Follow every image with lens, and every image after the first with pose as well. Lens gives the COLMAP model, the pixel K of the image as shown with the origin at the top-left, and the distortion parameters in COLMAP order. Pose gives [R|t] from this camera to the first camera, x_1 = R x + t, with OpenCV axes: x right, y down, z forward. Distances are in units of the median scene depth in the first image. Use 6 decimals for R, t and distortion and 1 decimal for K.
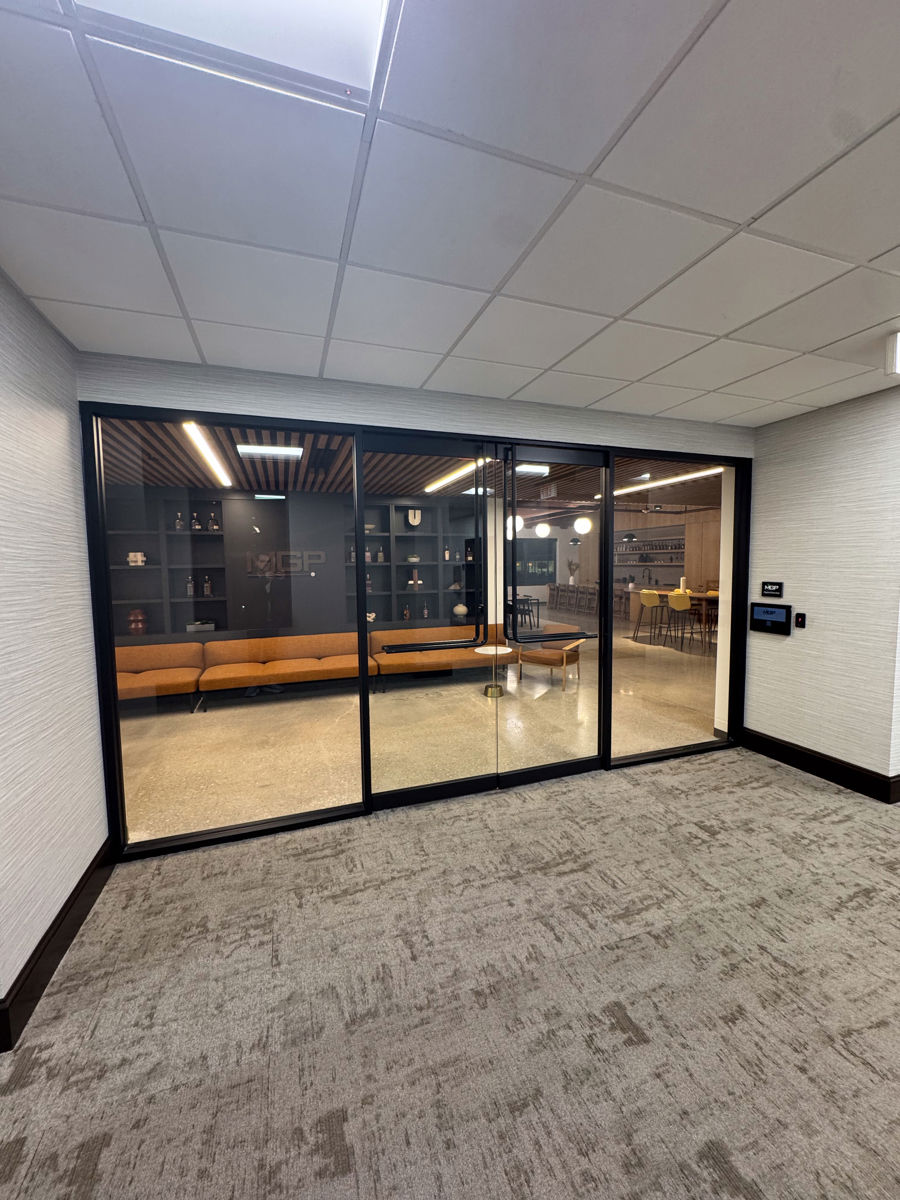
lens RADIAL K [[476.5, 0, 441.0], [0, 476.5, 594.5], [0, 0, 1]] dist [-0.002860, 0.000354]
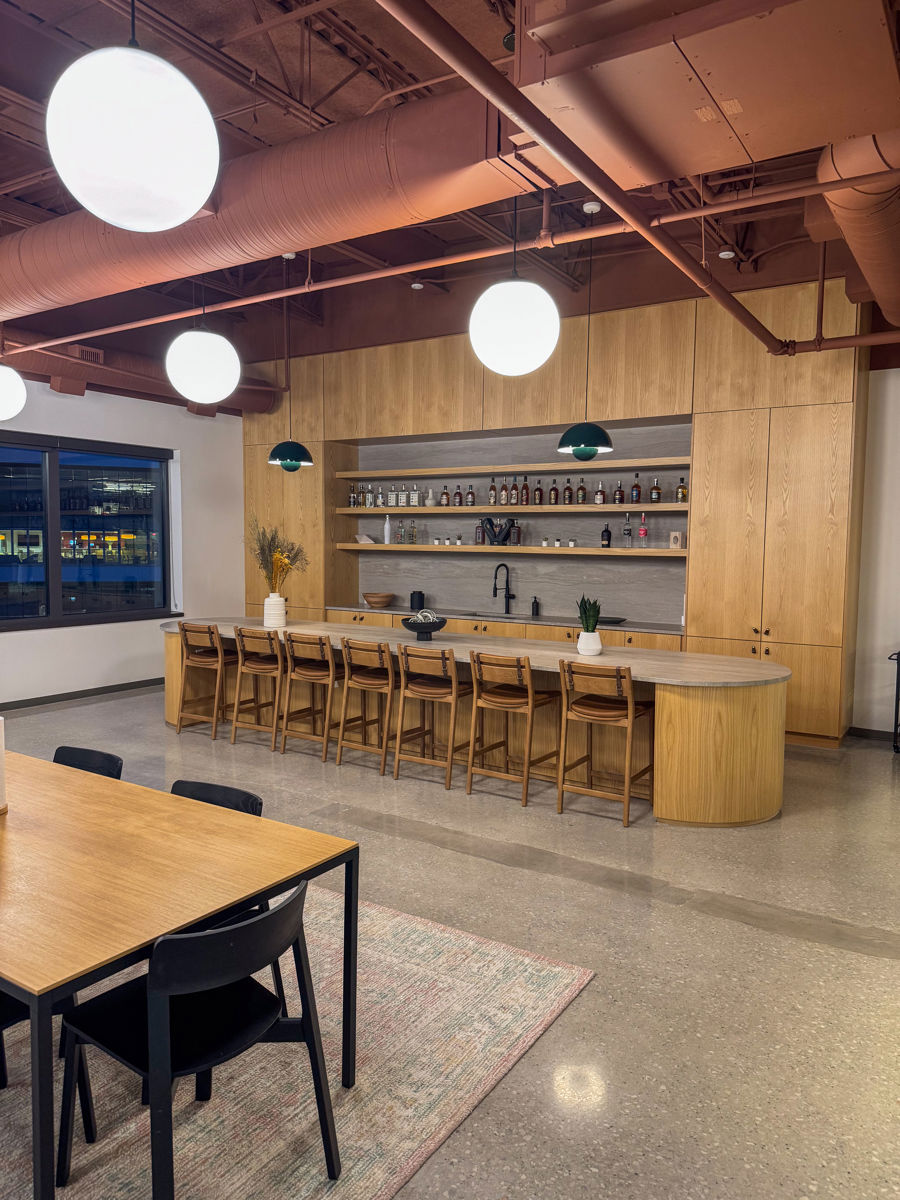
lens RADIAL K [[840.6, 0, 454.2], [0, 840.6, 606.5], [0, 0, 1]] dist [0.042684, -0.049444]
pose [[0.775990, -0.028622, 0.630096, 0.169977], [0.019273, 0.999579, 0.021671, -0.103866], [-0.630451, -0.004673, 0.776215, 1.557901]]
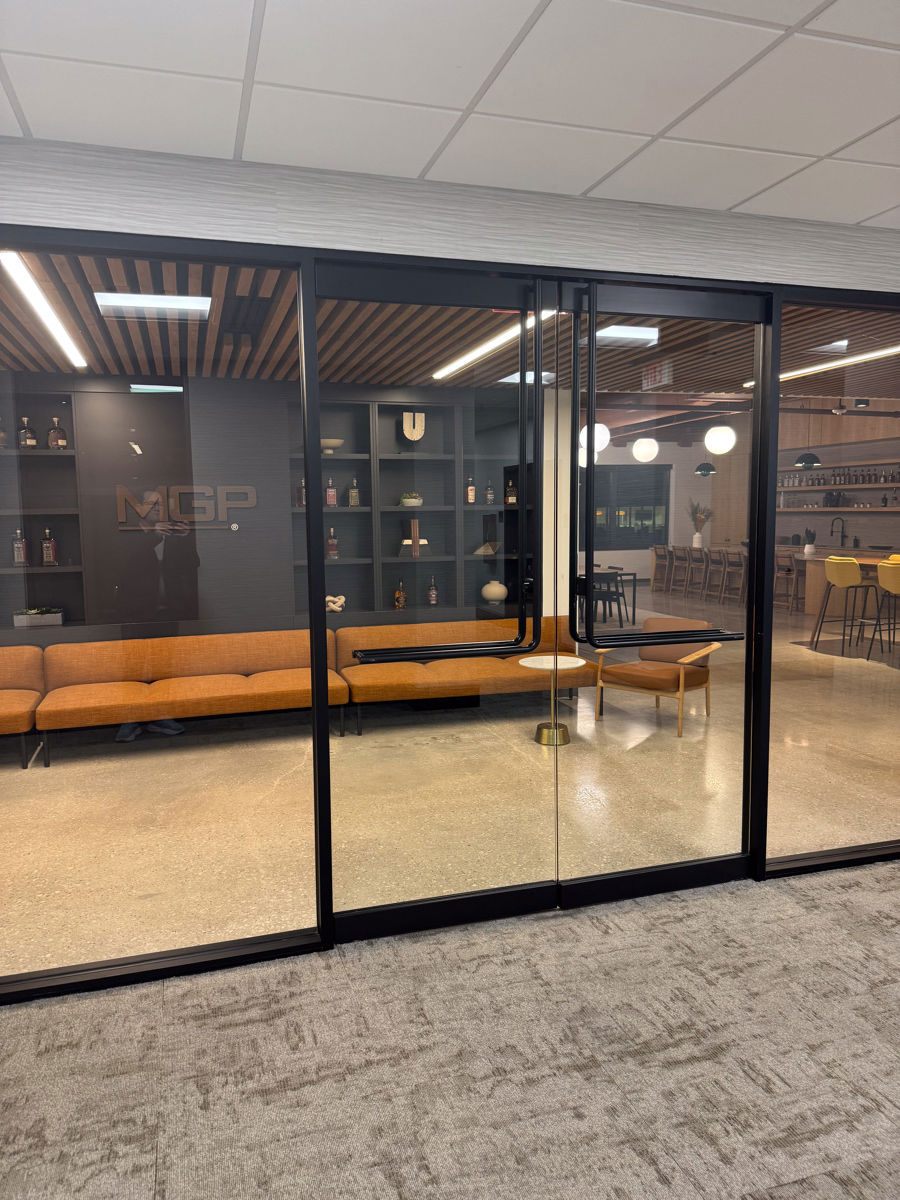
lens RADIAL K [[840.6, 0, 425.3], [0, 840.6, 596.6], [0, 0, 1]] dist [0.042684, -0.049444]
pose [[0.999042, 0.005068, -0.043474, 0.003997], [-0.003504, 0.999347, 0.035974, 0.005520], [0.043628, -0.035787, 0.998407, 0.013146]]
